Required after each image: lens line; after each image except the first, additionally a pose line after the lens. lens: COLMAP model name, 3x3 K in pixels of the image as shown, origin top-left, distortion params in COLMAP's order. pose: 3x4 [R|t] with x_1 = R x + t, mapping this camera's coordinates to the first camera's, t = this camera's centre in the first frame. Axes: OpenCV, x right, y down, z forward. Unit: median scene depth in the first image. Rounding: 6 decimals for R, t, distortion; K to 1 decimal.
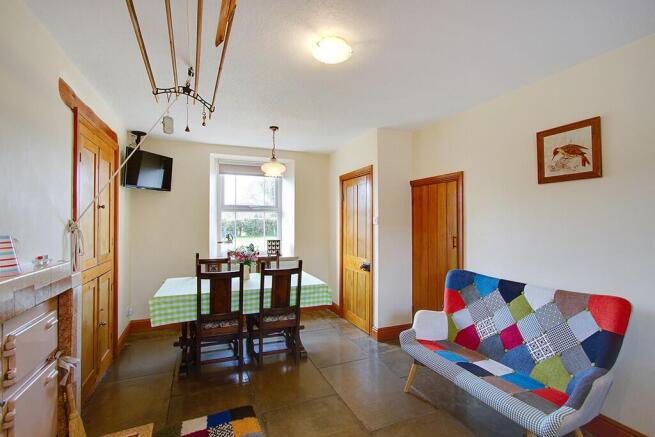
lens RADIAL K [[311.2, 0, 328.6], [0, 311.2, 220.2], [0, 0, 1]] dist [-0.006264, -0.000219]
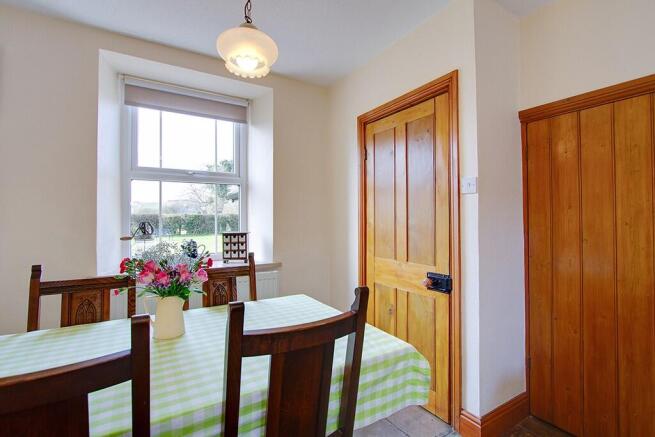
lens RADIAL K [[311.2, 0, 325.1], [0, 311.2, 215.7], [0, 0, 1]] dist [-0.006264, -0.000219]
pose [[0.987626, -0.001217, 0.156824, -0.133975], [0.002596, 0.999960, -0.008591, 0.048589], [-0.156808, 0.008892, 0.987589, 0.552742]]
